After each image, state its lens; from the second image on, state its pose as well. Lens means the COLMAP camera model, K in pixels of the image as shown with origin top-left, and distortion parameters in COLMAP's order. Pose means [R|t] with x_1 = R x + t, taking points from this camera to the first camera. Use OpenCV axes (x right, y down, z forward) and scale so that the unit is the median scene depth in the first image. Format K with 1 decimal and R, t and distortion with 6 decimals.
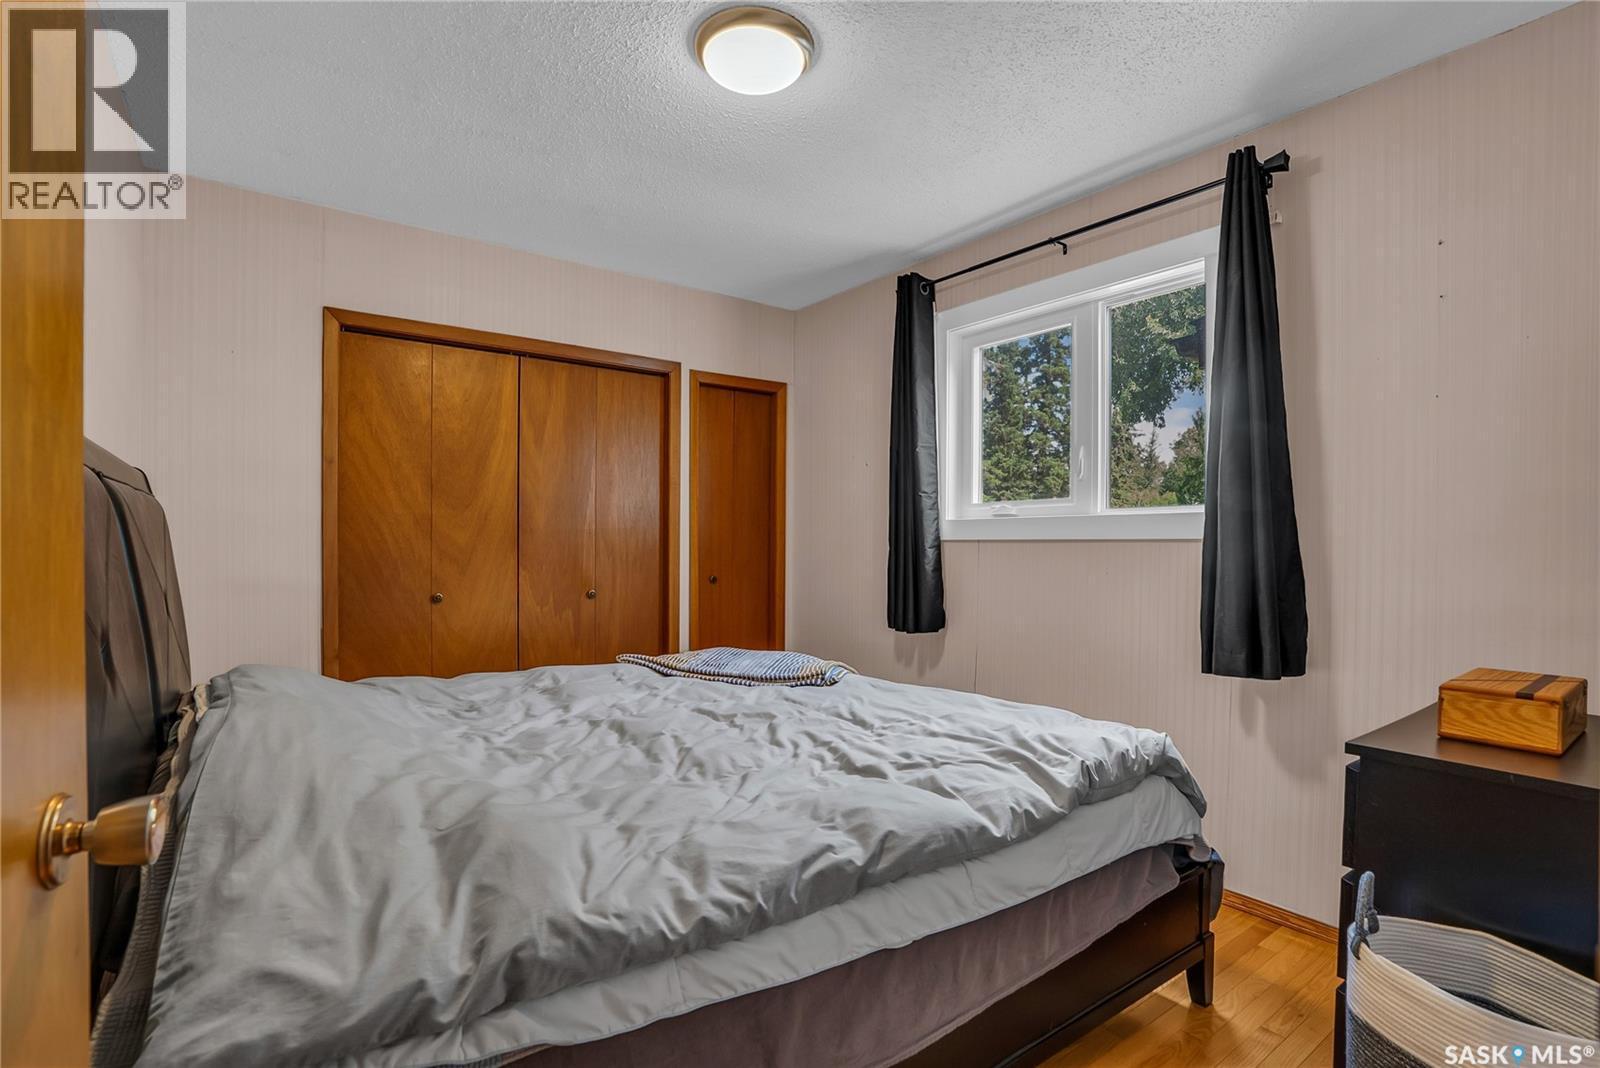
lens RADIAL K [[800.0, 0, 800.0], [0, 800.0, 534.0], [0, 0, 1]] dist [0.001430, 0.000132]
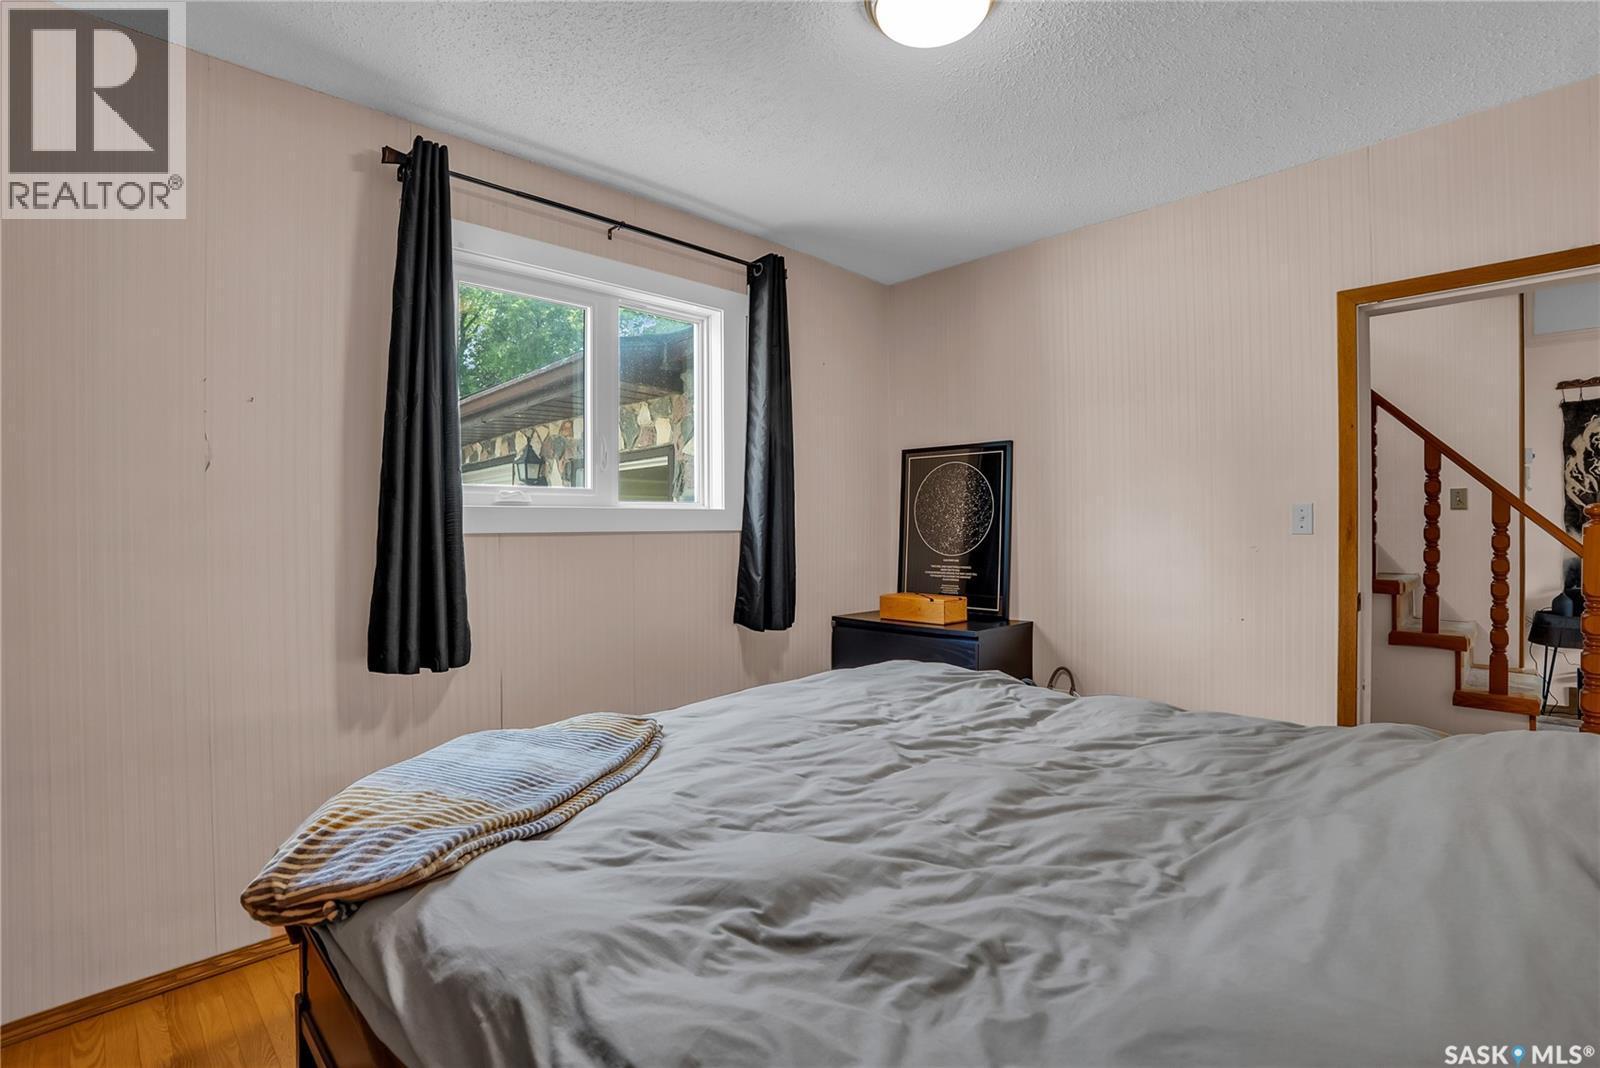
lens RADIAL K [[758.6, 0, 799.4], [0, 758.6, 521.7], [0, 0, 1]] dist [0.002214, 0.000413]
pose [[-0.108959, 0.000481, 0.994046, -0.643167], [-0.006984, 0.999975, -0.001249, -0.006355], [-0.994022, -0.007078, -0.108953, 0.908690]]
